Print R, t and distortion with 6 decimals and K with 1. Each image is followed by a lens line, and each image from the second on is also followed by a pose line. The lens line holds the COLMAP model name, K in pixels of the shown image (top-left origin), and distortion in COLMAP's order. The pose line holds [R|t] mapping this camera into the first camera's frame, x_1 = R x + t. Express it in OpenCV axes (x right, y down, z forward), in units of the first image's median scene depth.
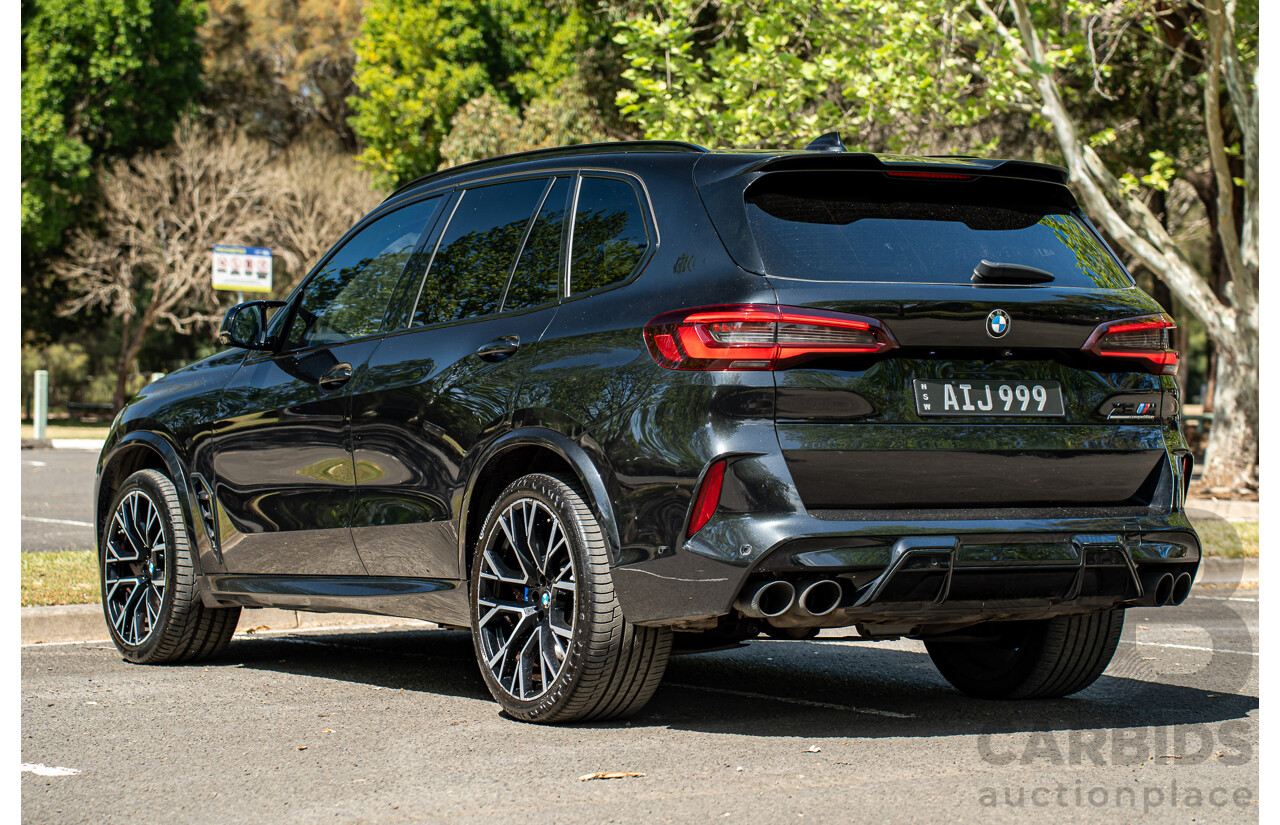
lens RADIAL K [[2800.8, 0, 648.4], [0, 2800.8, 408.1], [0, 0, 1]] dist [0.462558, 0.000000]
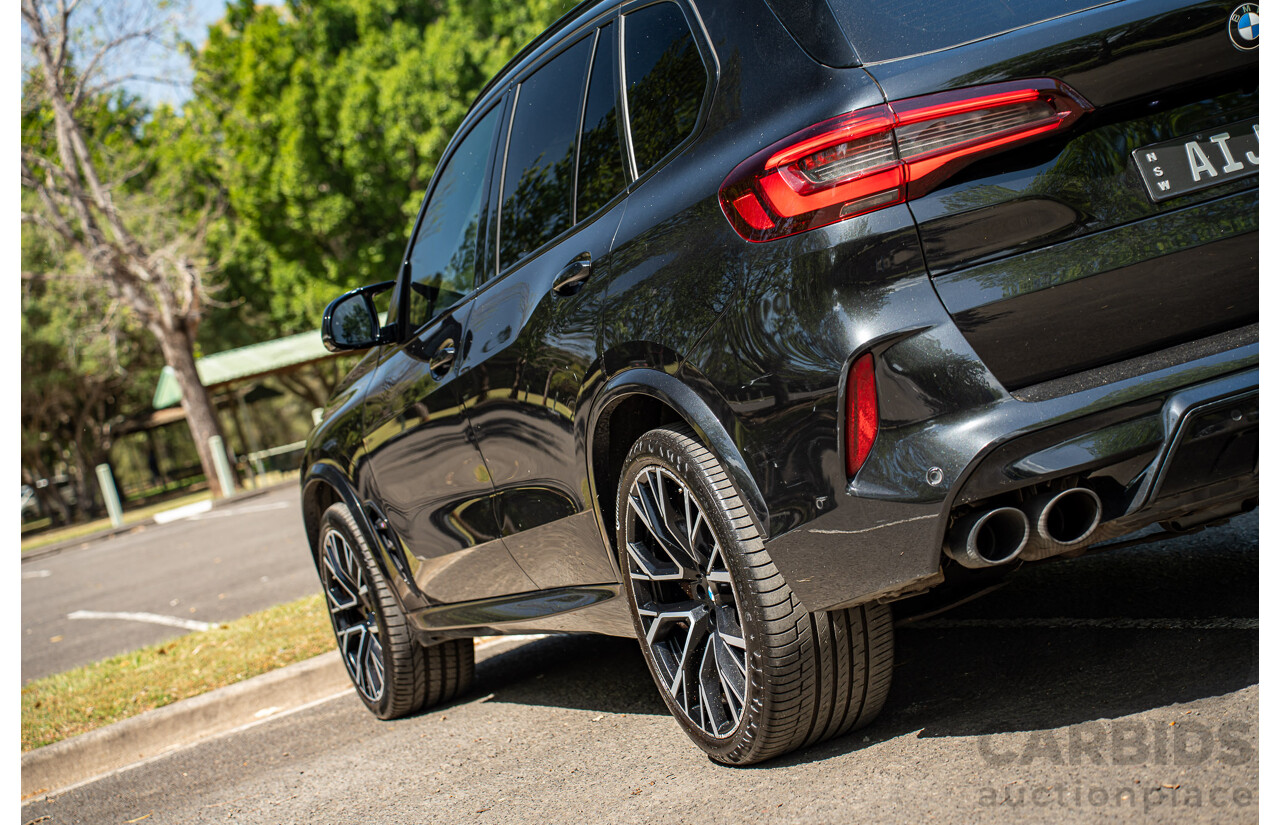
lens RADIAL K [[2369.1, 0, 624.2], [0, 2369.1, 415.7], [0, 0, 1]] dist [0.471452, 0.000000]
pose [[0.948020, -0.262508, -0.179857, 0.066838], [0.270734, 0.962394, 0.022379, 0.004290], [0.167219, -0.069909, 0.983438, 0.414944]]
